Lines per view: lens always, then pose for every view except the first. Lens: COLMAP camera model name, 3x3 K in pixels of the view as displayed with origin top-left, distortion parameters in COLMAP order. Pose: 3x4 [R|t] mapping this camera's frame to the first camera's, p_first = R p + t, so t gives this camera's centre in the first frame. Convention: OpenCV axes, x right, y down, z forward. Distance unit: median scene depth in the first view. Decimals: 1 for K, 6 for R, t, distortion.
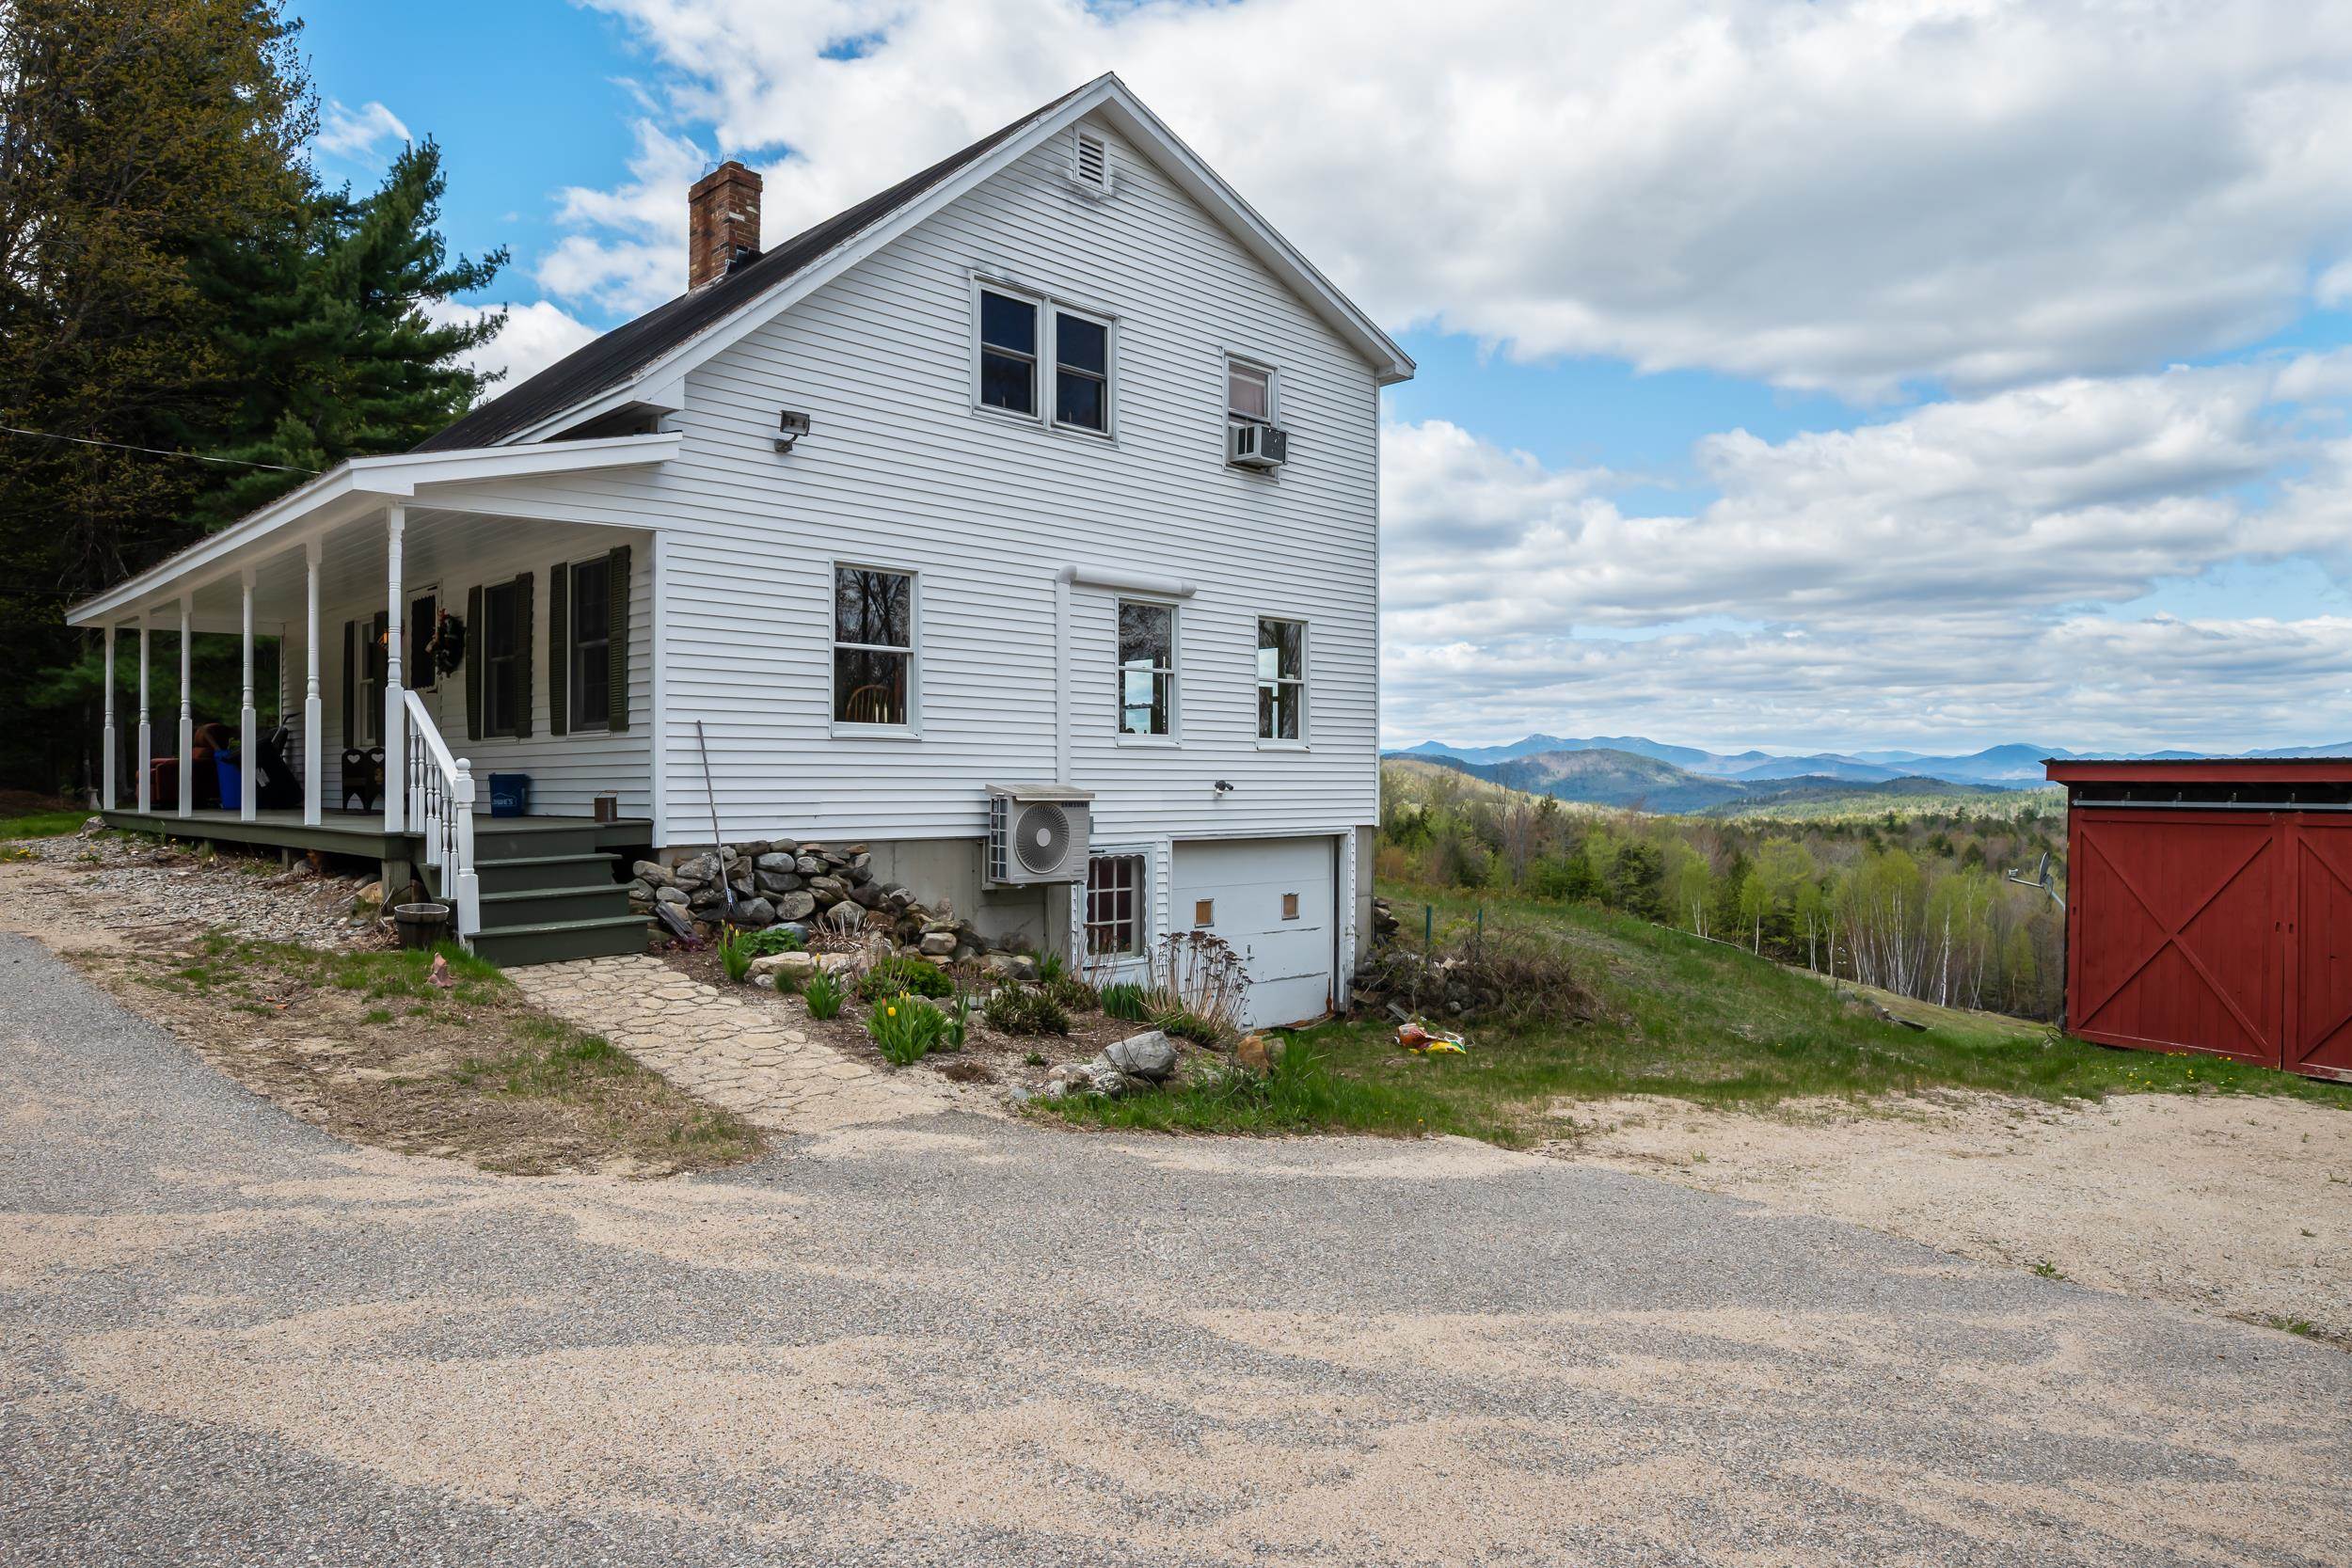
lens RADIAL K [[1448.9, 0, 1176.0], [0, 1448.9, 784.0], [0, 0, 1]] dist [0.014301, 0.000316]
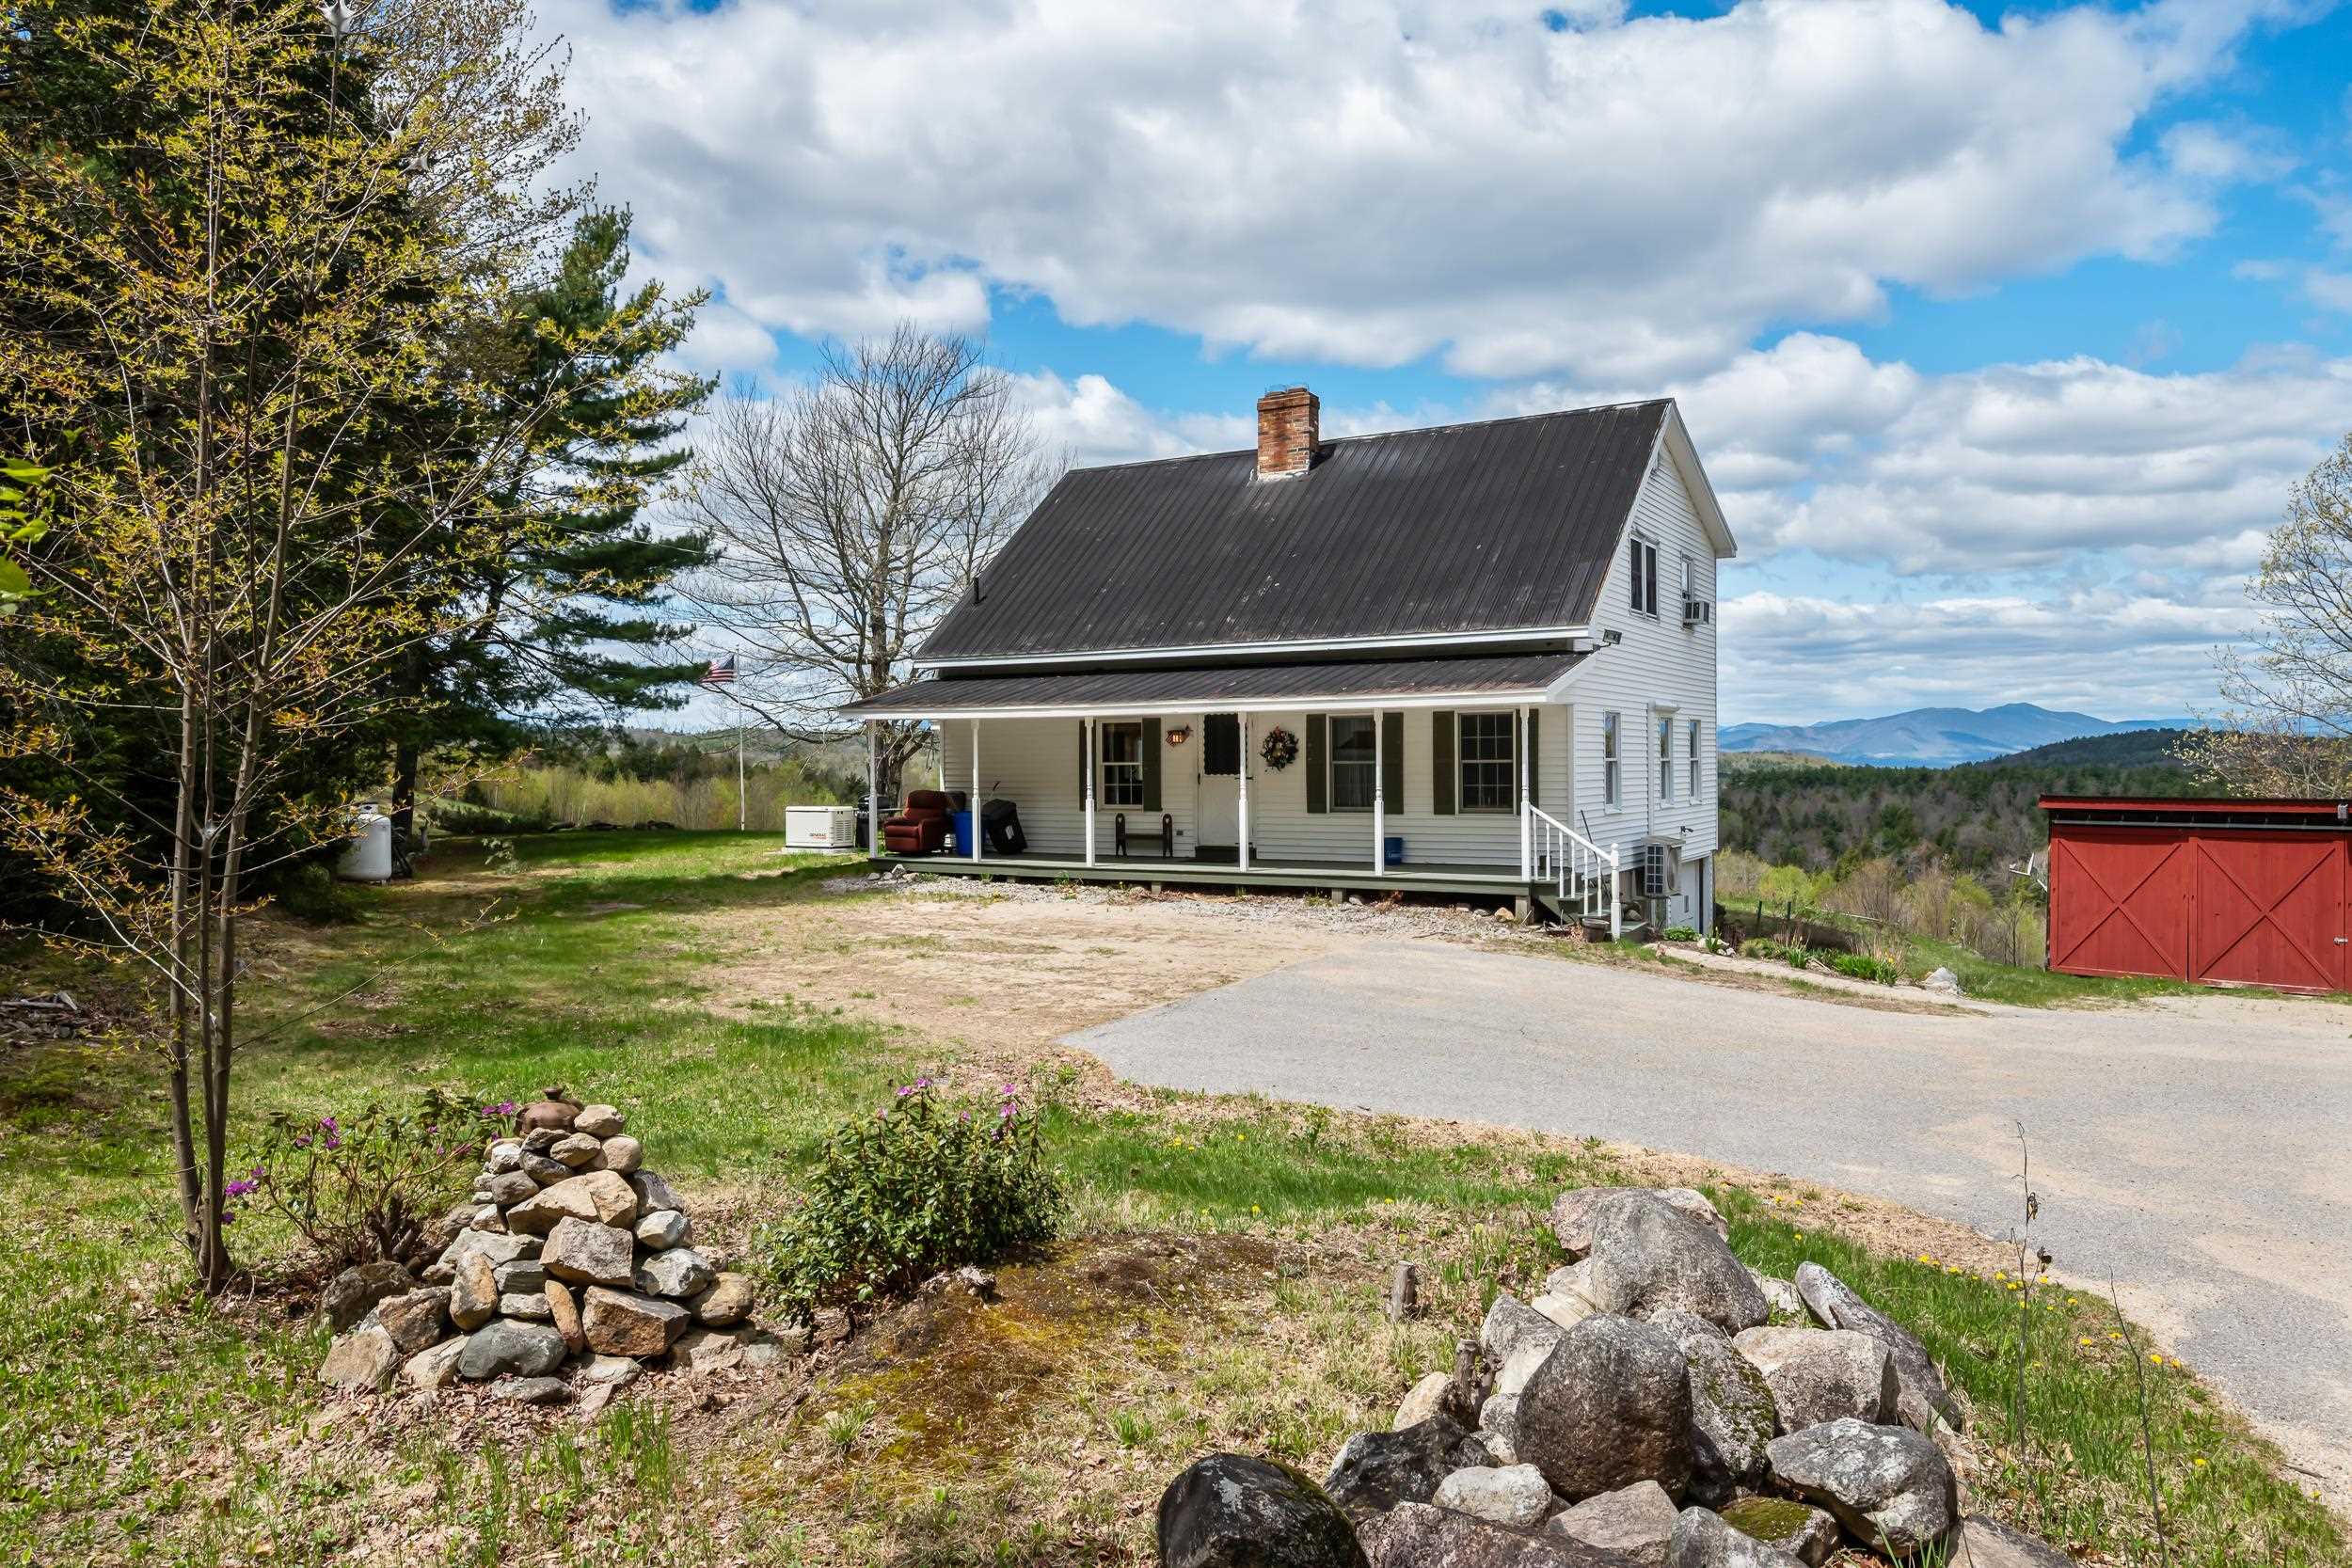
lens RADIAL K [[1565.8, 0, 1176.0], [0, 1565.8, 784.0], [0, 0, 1]] dist [-0.002143, 0.001977]
pose [[0.966369, -0.009988, 0.256967, -0.126348], [0.005930, 0.999845, 0.016562, -0.010725], [-0.257092, -0.014481, 0.966278, -0.068370]]
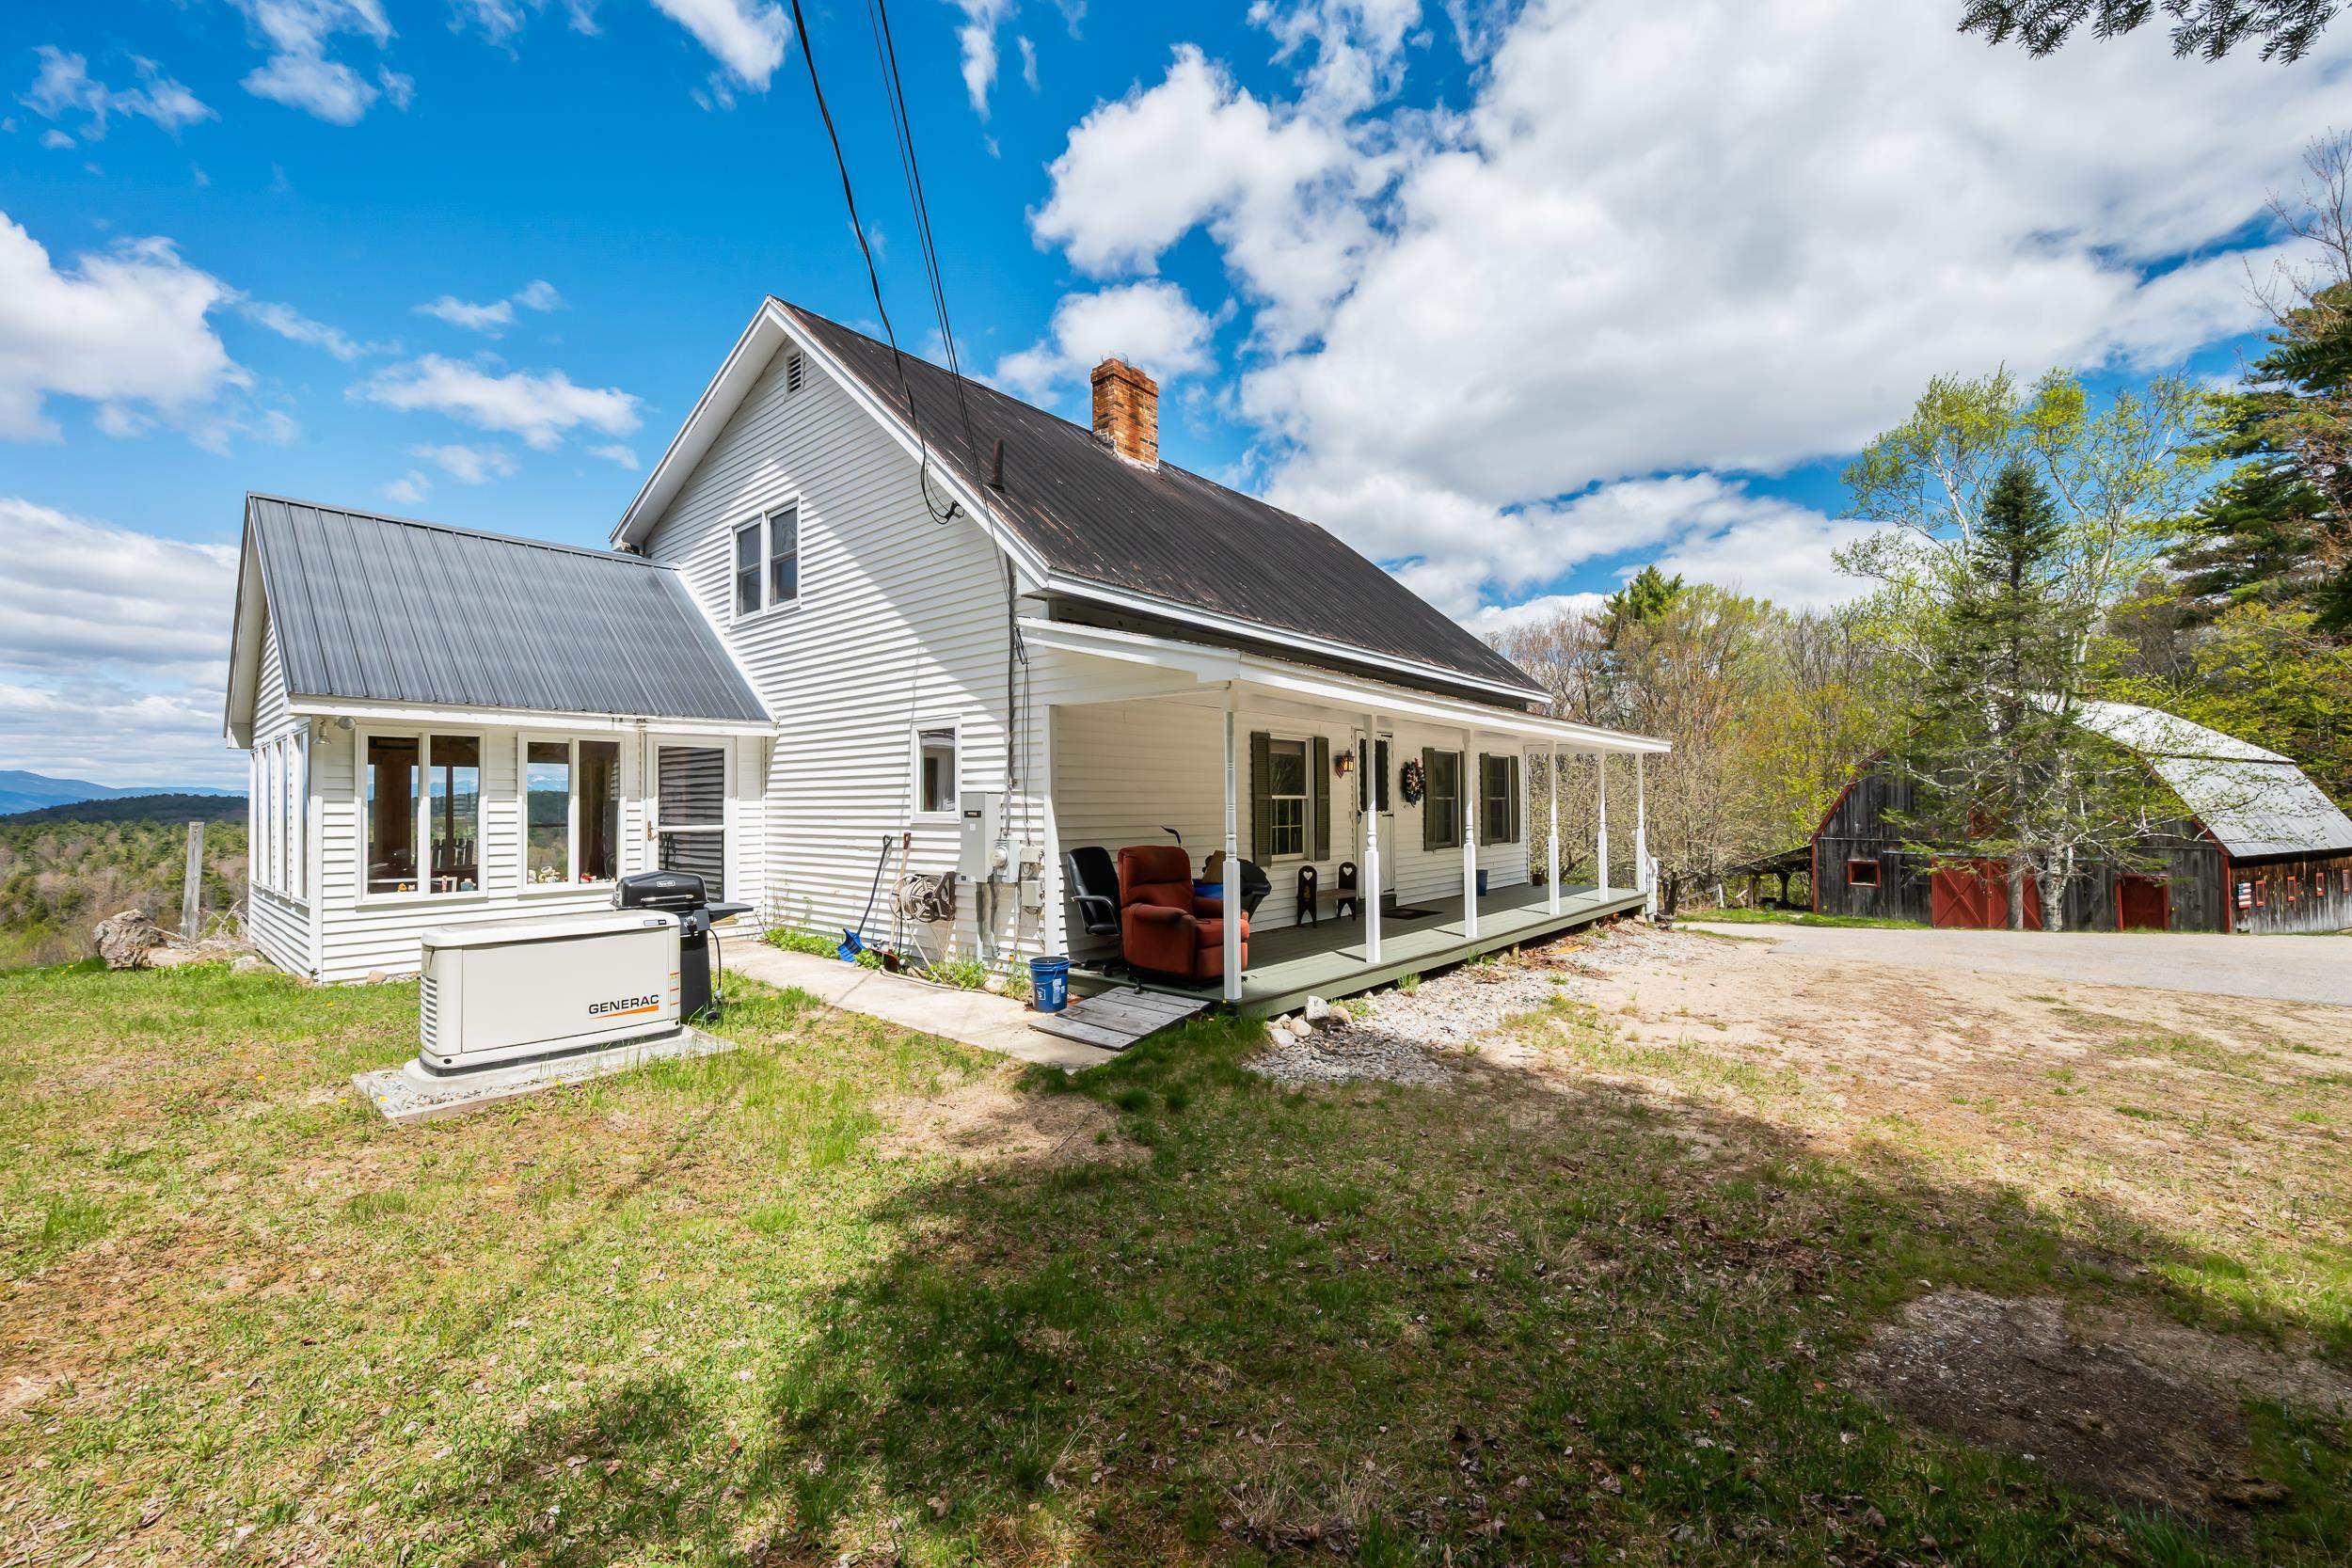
lens RADIAL K [[935.6, 0, 1176.0], [0, 935.6, 784.0], [0, 0, 1]] dist [0.000394, -0.000243]
pose [[-0.085248, 0.025828, 0.996025, -0.168734], [0.010948, 0.999628, -0.024984, -0.009068], [-0.996300, 0.008775, -0.085499, 0.160994]]
